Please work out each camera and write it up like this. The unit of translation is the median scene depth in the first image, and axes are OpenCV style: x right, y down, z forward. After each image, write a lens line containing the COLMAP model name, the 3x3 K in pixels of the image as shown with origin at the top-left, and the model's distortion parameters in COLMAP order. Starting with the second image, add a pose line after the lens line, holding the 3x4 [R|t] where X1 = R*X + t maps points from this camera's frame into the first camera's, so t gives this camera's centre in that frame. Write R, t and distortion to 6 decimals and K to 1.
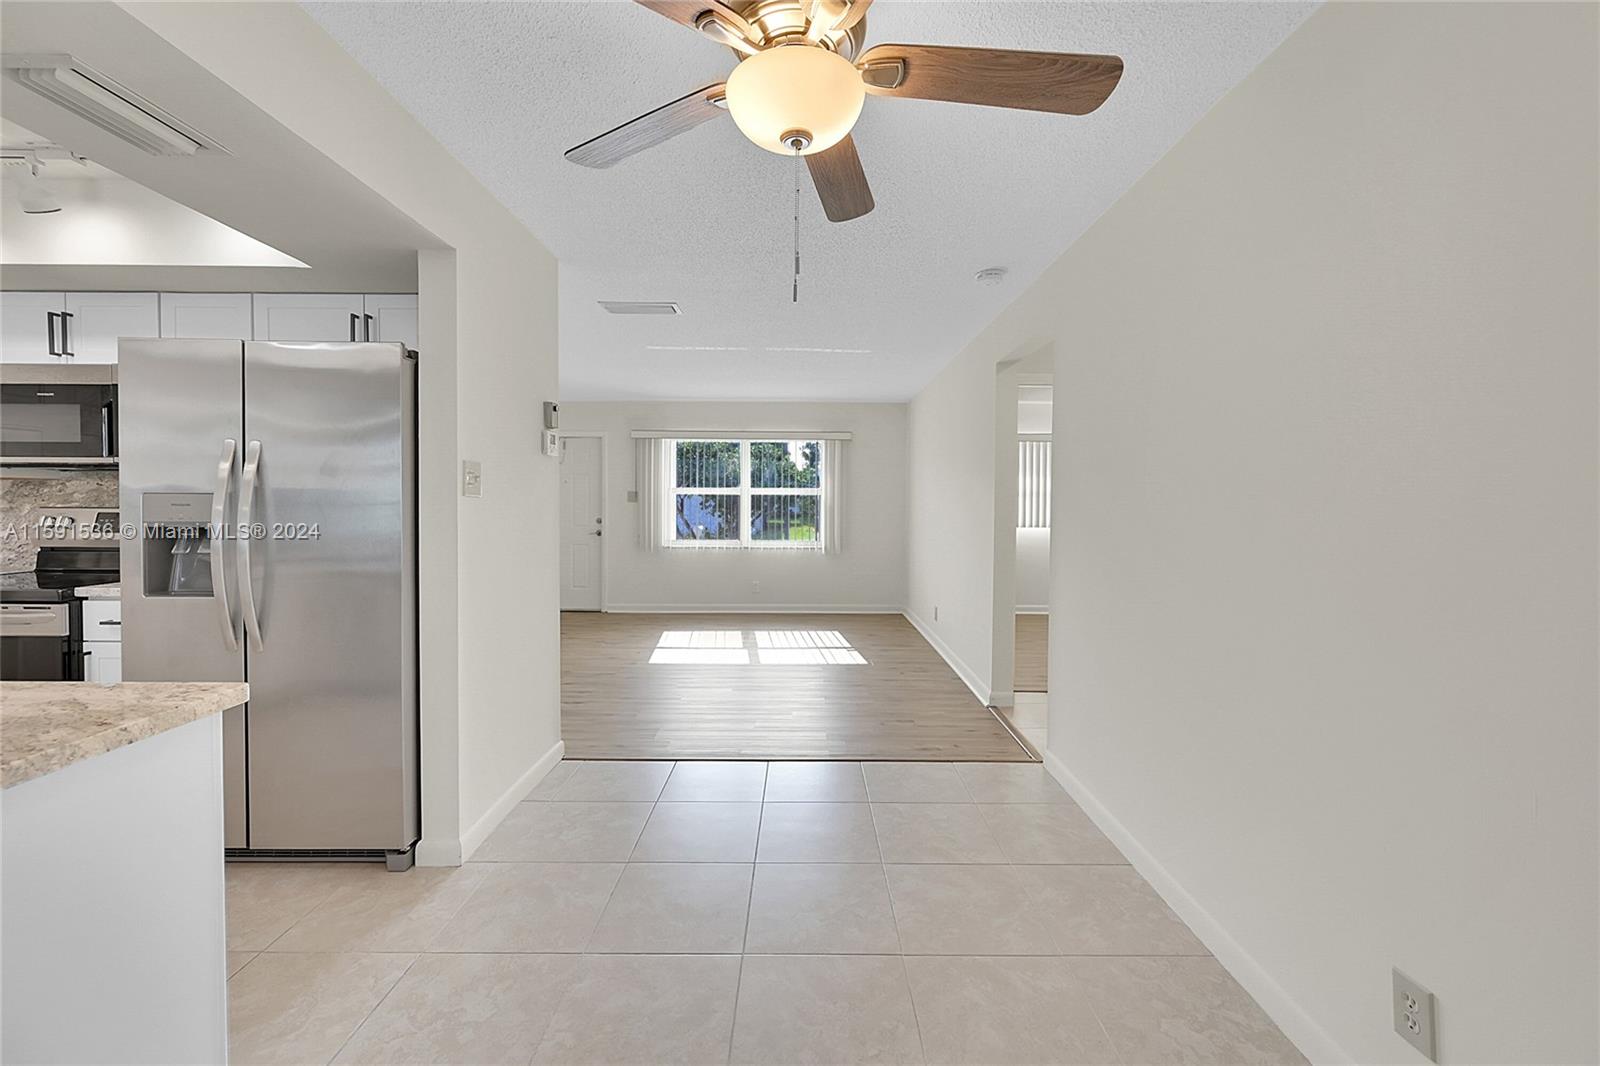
lens RADIAL K [[620.8, 0, 803.0], [0, 620.8, 510.6], [0, 0, 1]] dist [0.000812, 0.000158]
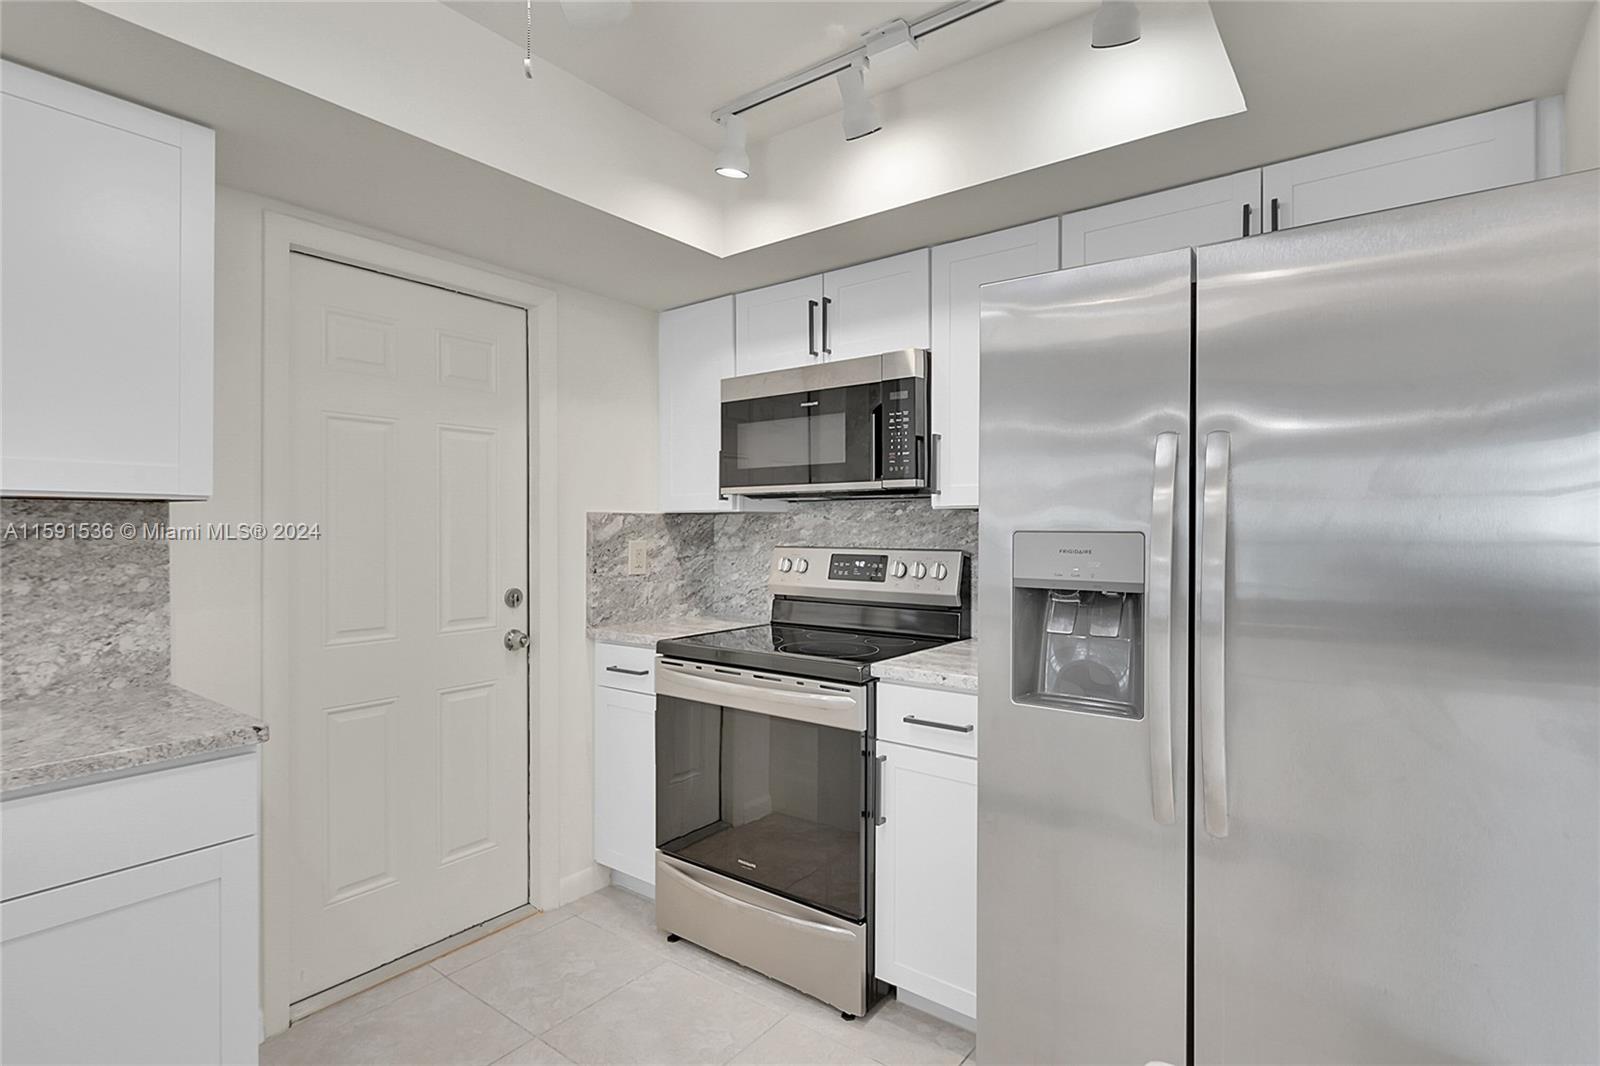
lens RADIAL K [[789.0, 0, 799.2], [0, 789.0, 529.7], [0, 0, 1]] dist [-0.000742, -0.000008]
pose [[0.788803, -0.003007, -0.614639, -0.599475], [-0.006488, 0.999892, -0.013218, -0.015421], [0.614612, 0.014414, 0.788698, 0.204796]]
